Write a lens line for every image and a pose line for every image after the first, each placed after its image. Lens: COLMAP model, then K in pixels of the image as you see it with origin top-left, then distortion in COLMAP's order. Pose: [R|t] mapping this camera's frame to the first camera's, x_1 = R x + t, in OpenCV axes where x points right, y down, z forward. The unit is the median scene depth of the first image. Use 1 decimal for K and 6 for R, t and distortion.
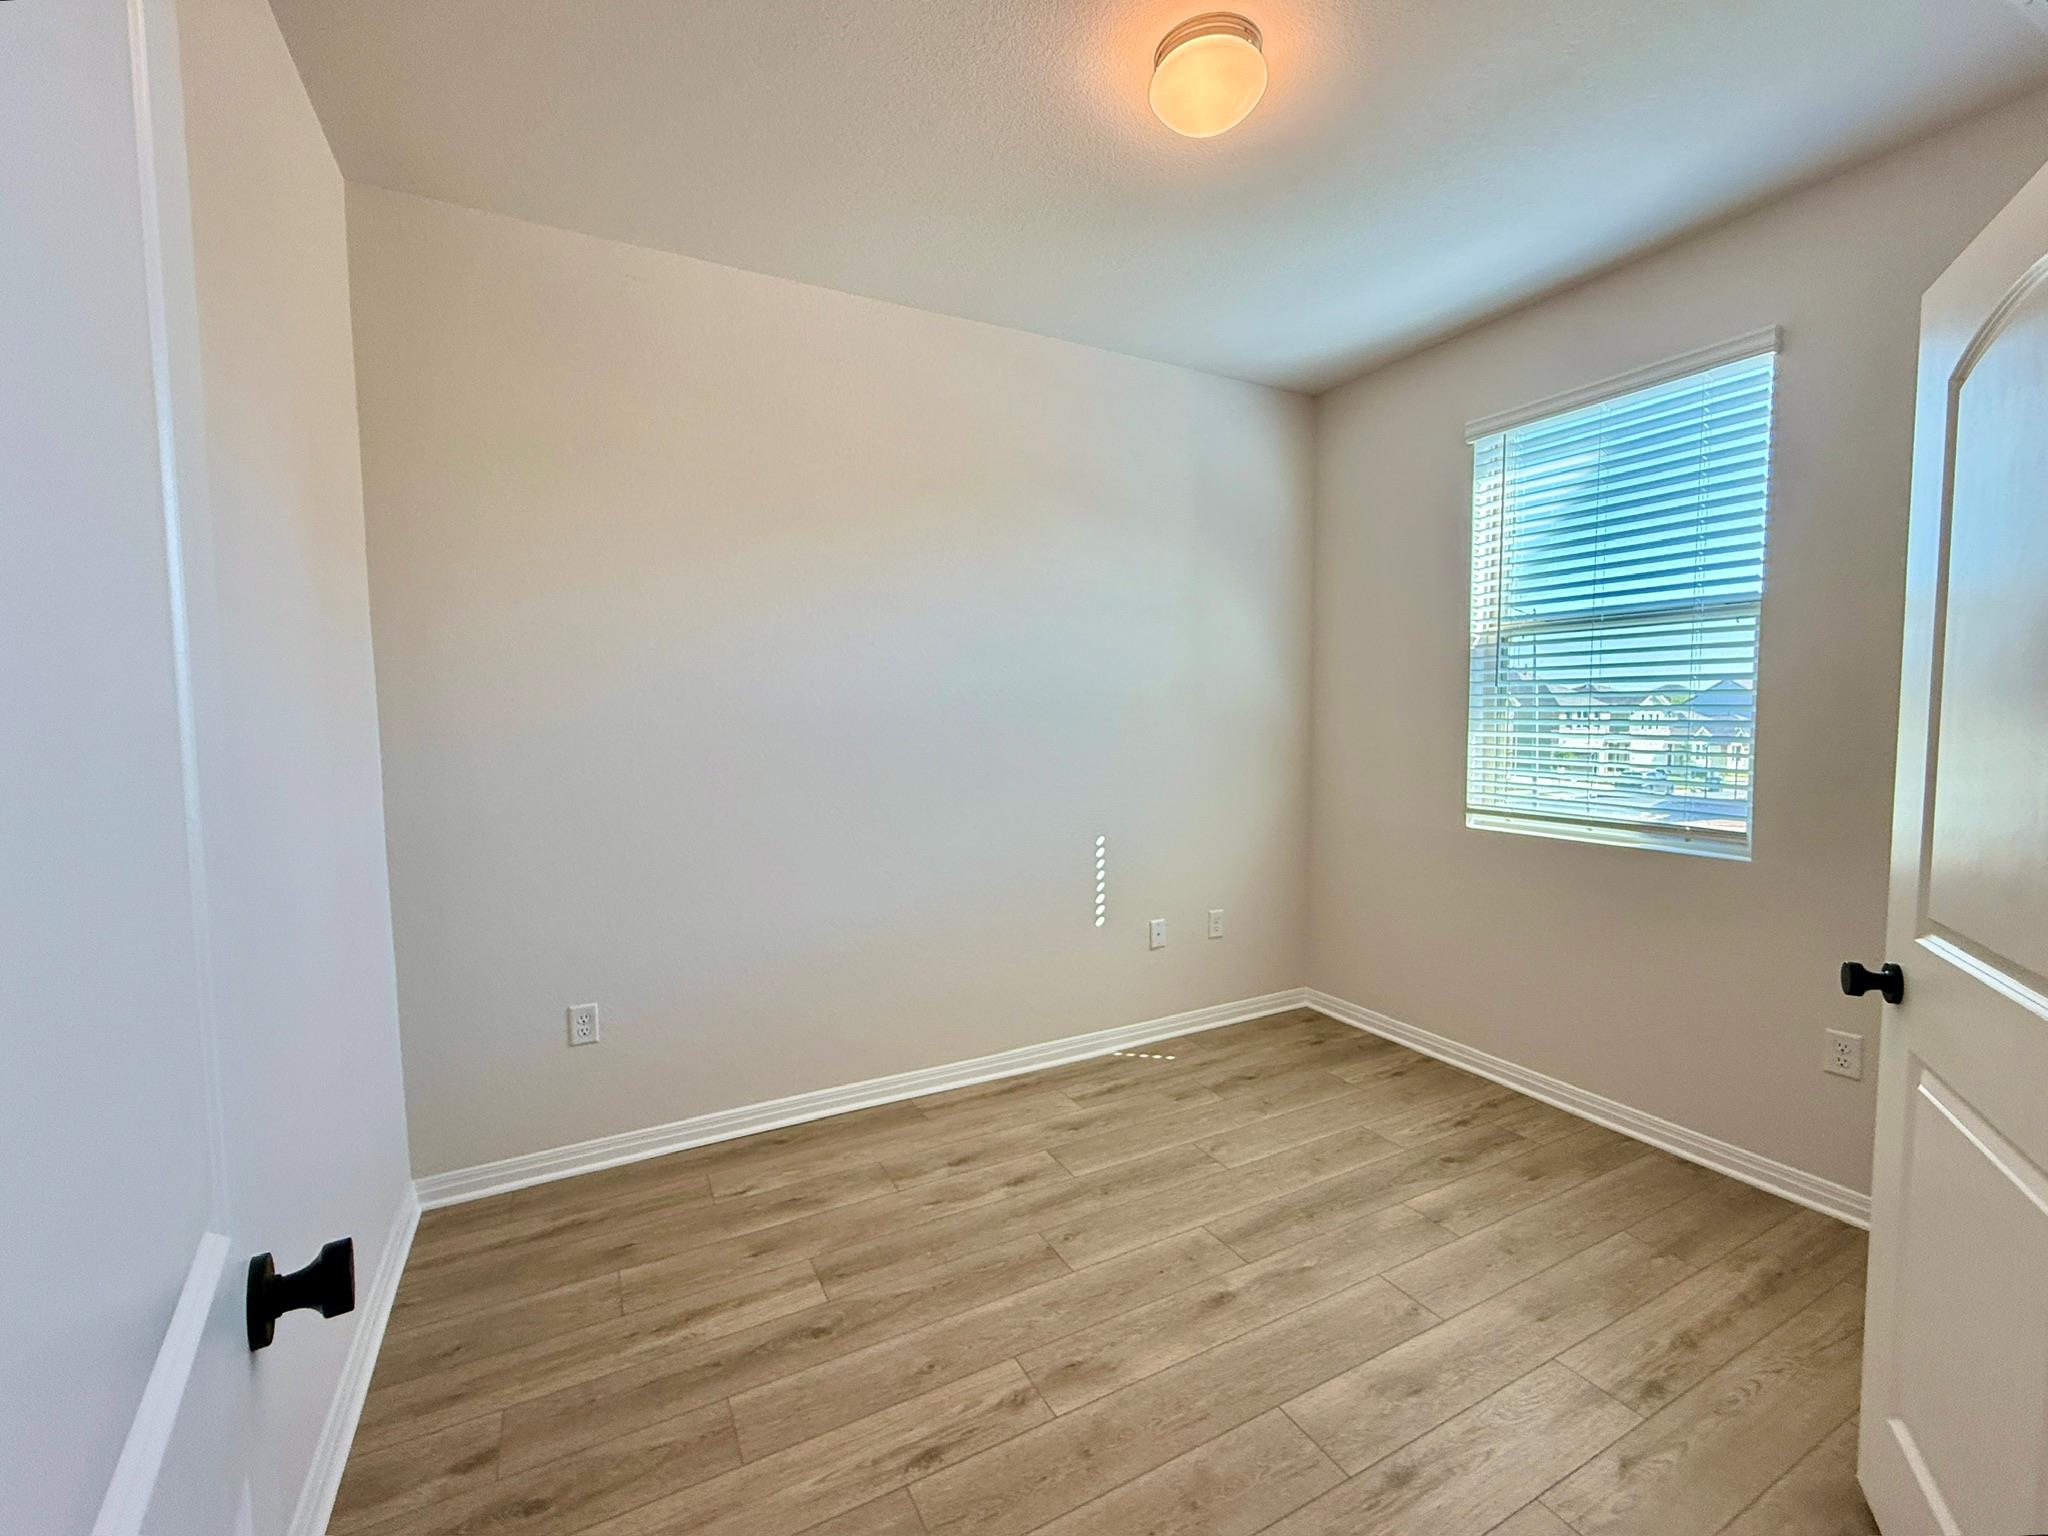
lens RADIAL K [[852.1, 0, 1013.8], [0, 852.1, 762.3], [0, 0, 1]] dist [0.000593, 0.000027]
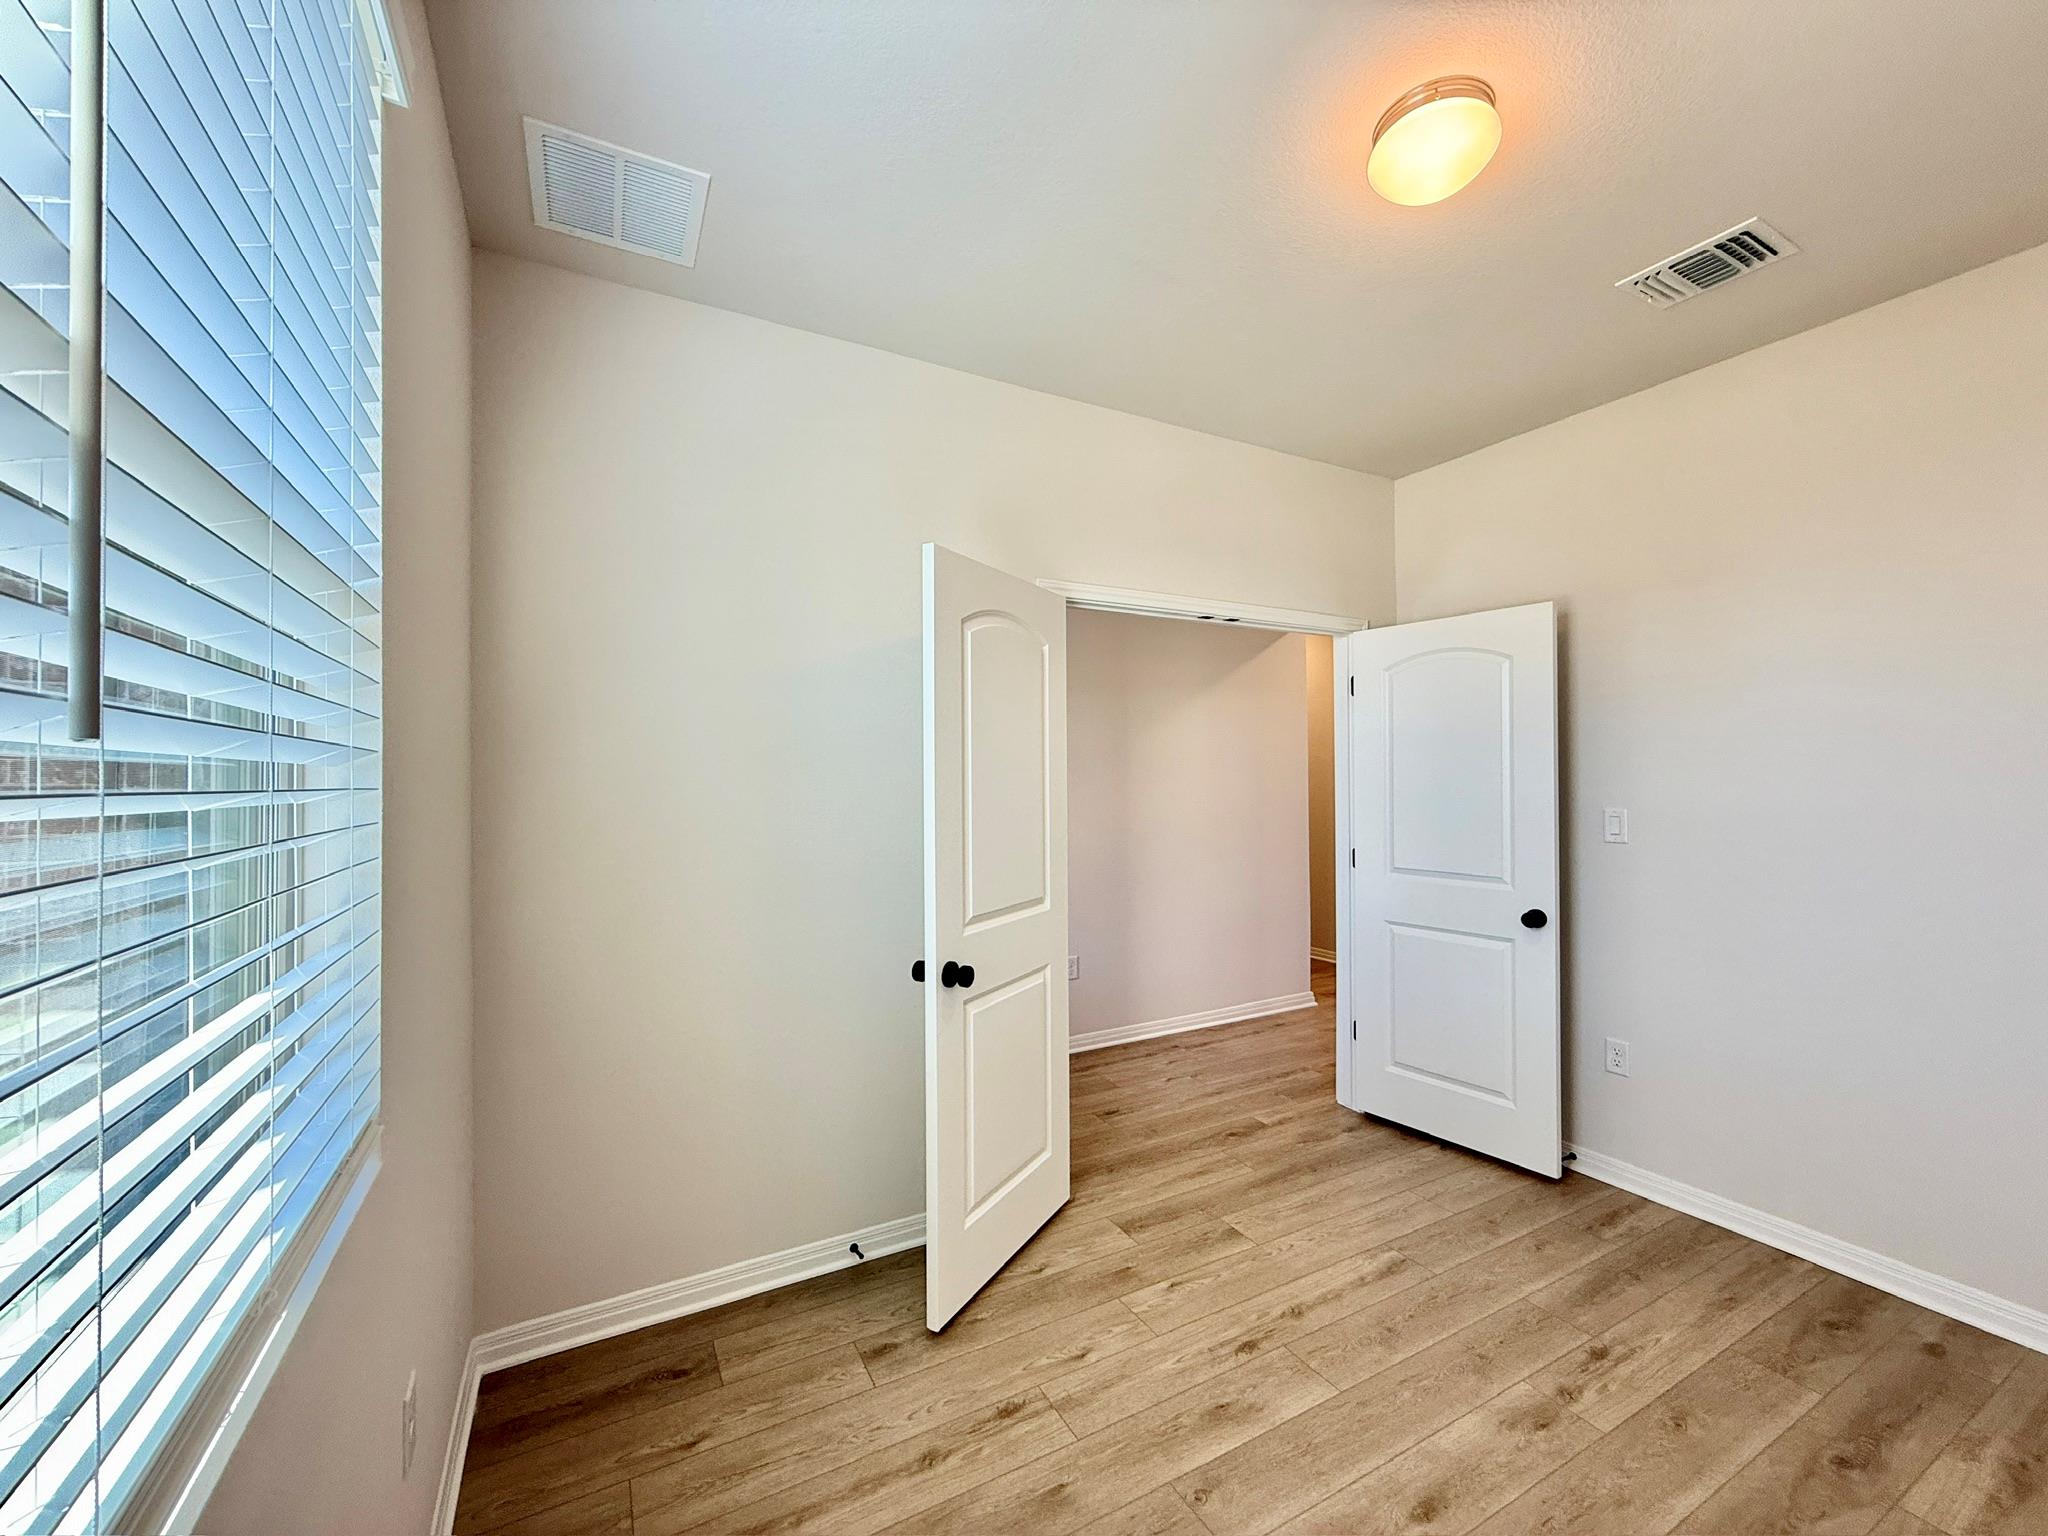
lens RADIAL K [[818.6, 0, 1018.3], [0, 818.6, 769.6], [0, 0, 1]] dist [0.000814, 0.000186]
pose [[-0.999731, 0.014967, -0.017722, 0.537979], [0.014030, 0.998557, 0.051836, -0.114974], [0.018472, 0.051573, -0.998498, 1.463899]]
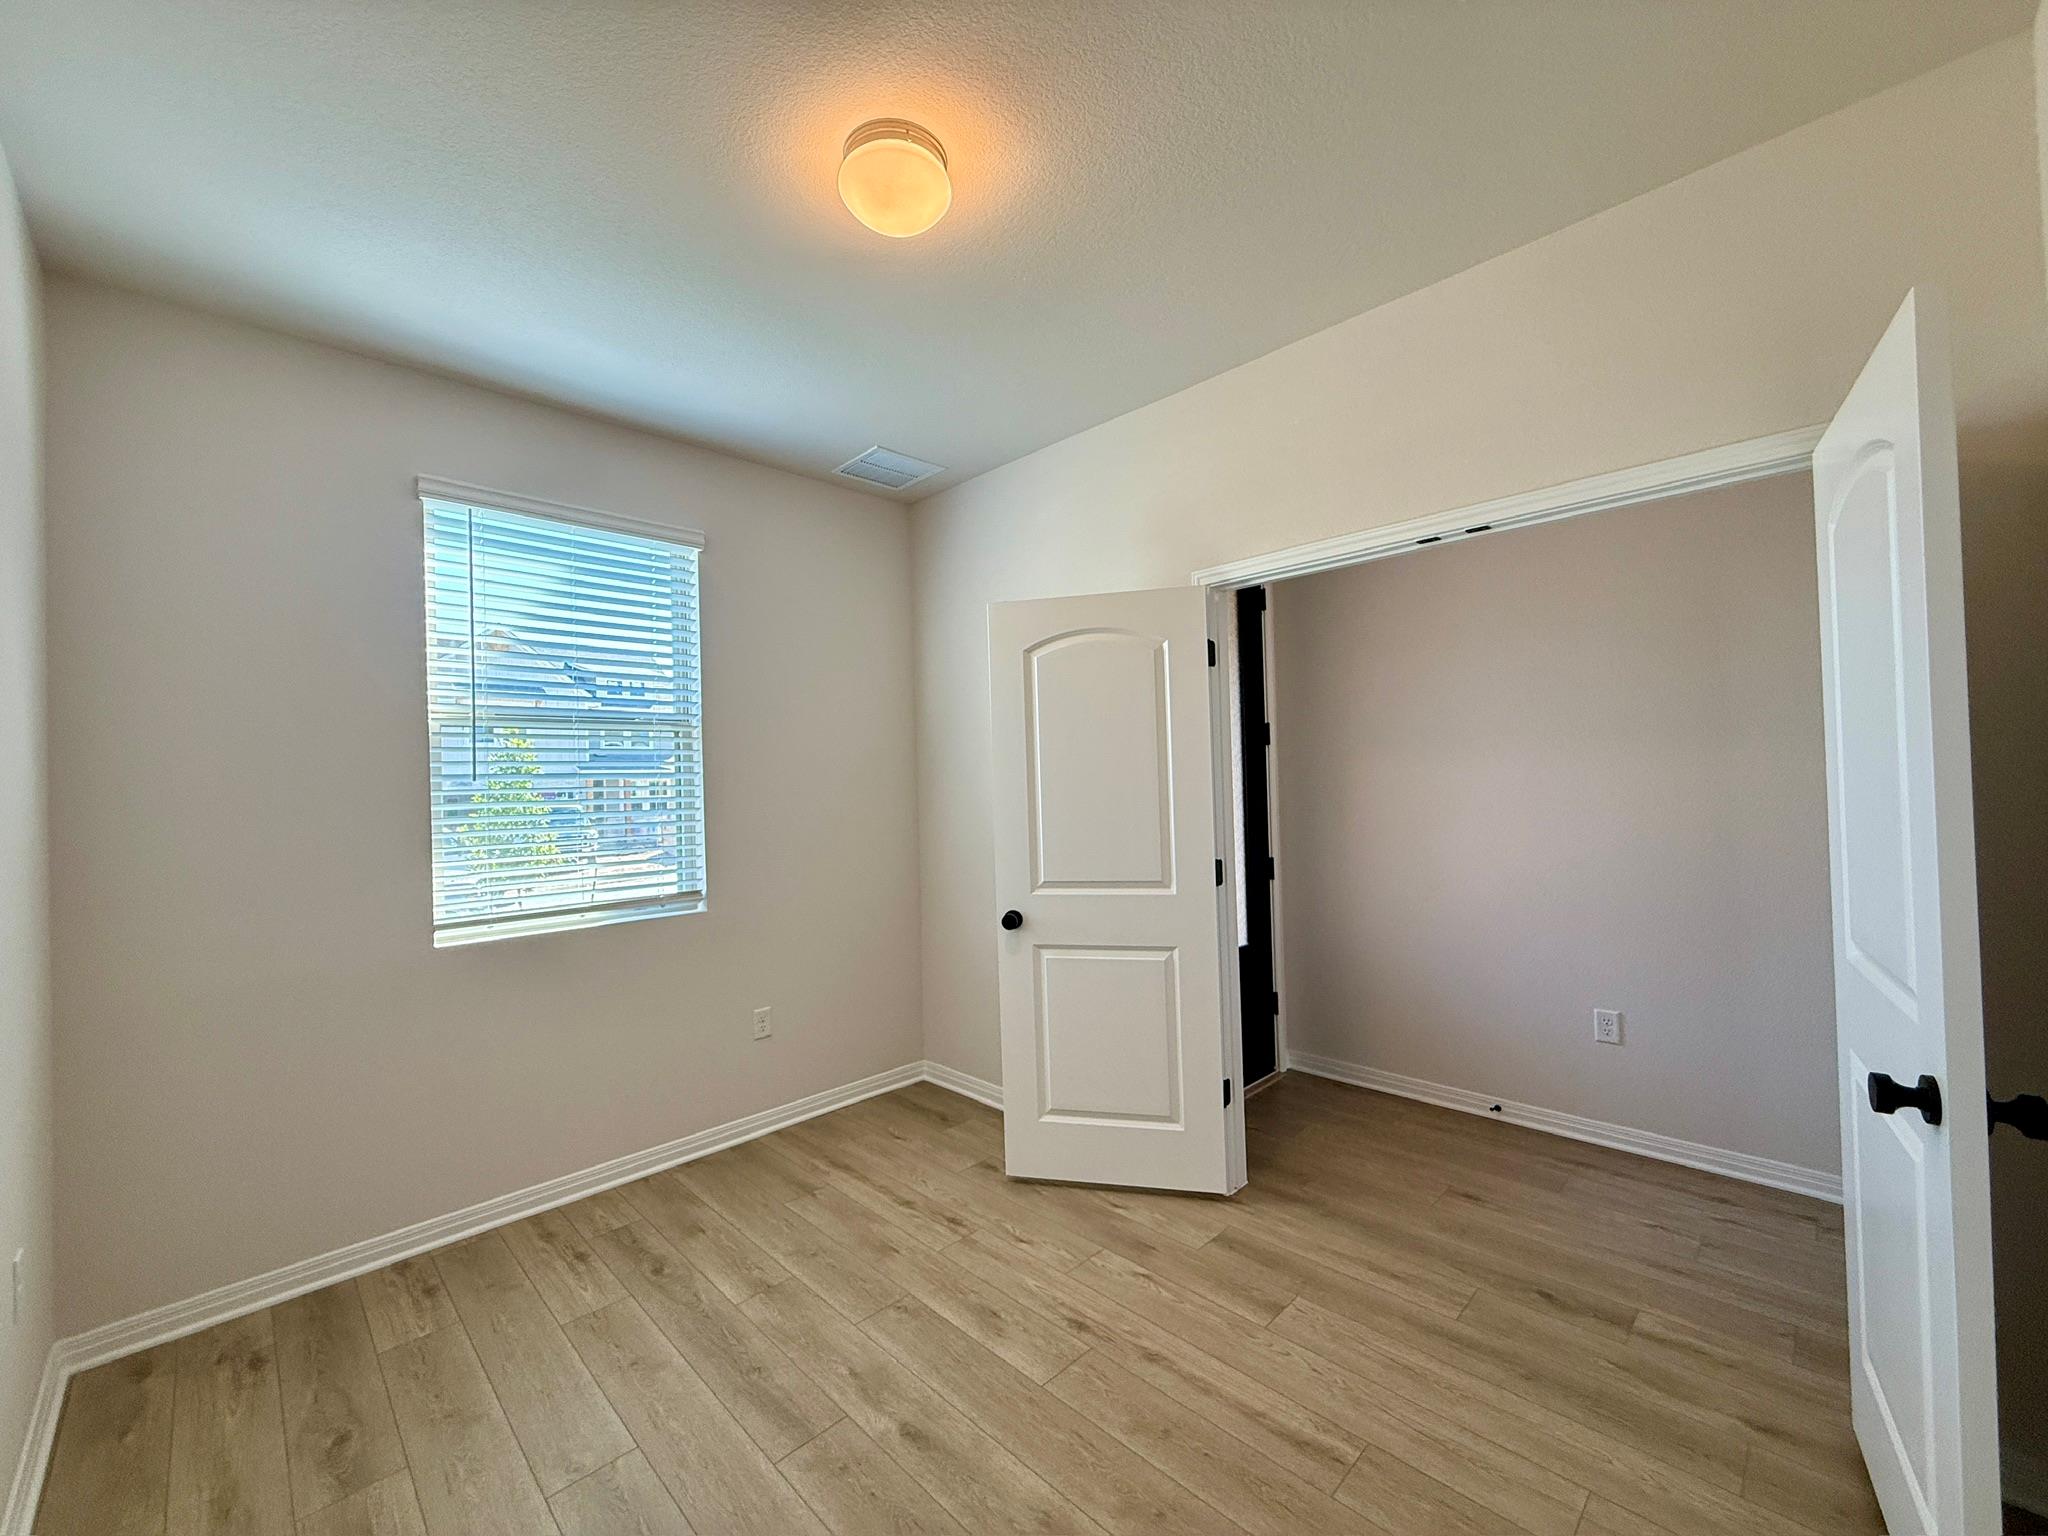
lens RADIAL K [[818.6, 0, 1018.3], [0, 818.6, 769.6], [0, 0, 1]] dist [0.000814, 0.000186]
pose [[-0.293227, 0.030528, 0.955555, -0.549635], [0.089684, 0.995961, -0.004298, -0.059400], [-0.951827, 0.084438, -0.294781, 0.912068]]
